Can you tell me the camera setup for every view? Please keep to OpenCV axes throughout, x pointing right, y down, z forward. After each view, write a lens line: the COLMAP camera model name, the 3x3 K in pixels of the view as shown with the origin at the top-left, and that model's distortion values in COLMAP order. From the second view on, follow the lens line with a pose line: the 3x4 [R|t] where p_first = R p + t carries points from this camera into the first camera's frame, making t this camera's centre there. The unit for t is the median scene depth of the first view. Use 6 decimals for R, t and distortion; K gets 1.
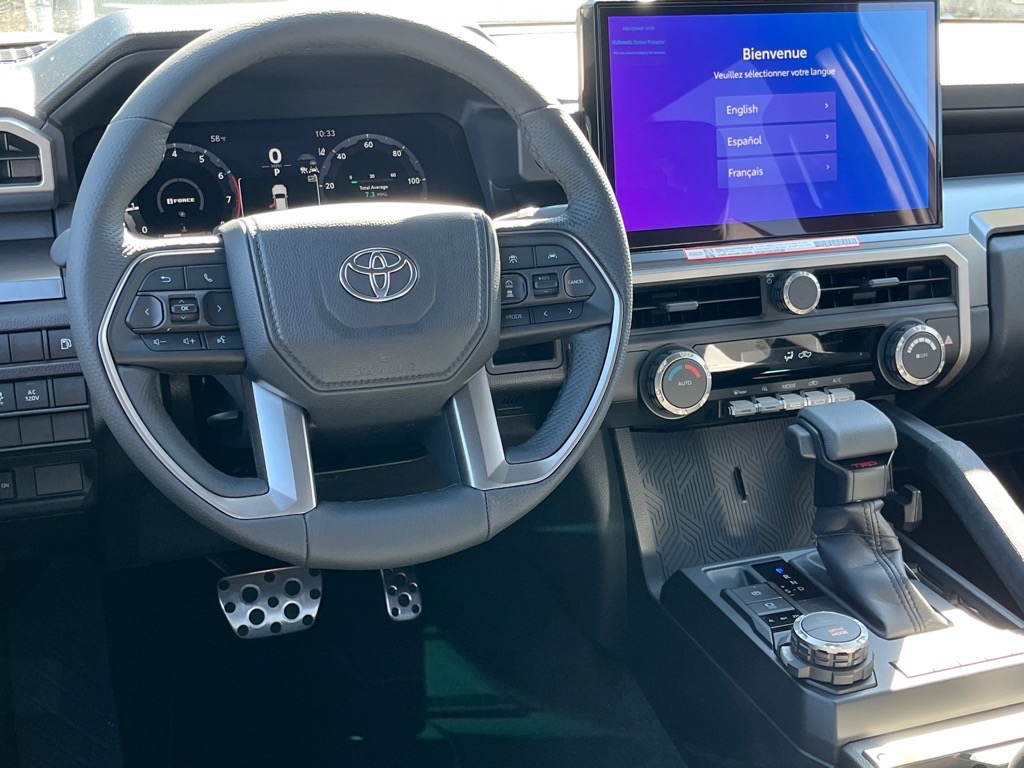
lens RADIAL K [[1320.6, 0, 511.5], [0, 1320.6, 383.3], [0, 0, 1]] dist [0.043657, 0.000000]
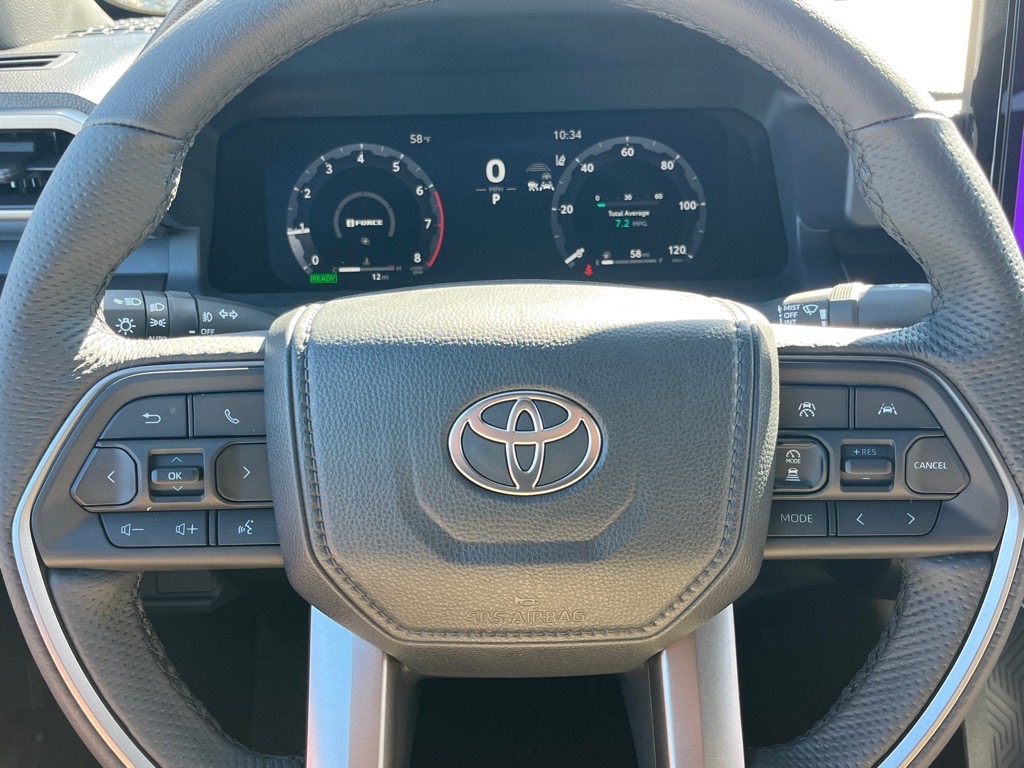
lens RADIAL K [[962.4, 0, 512.9], [0, 962.4, 389.0], [0, 0, 1]] dist [0.021833, 0.000000]
pose [[0.946434, 0.112835, -0.302541, 0.006018], [-0.080801, 0.989907, 0.116424, -0.140911], [0.312624, -0.085742, 0.945999, 0.617465]]
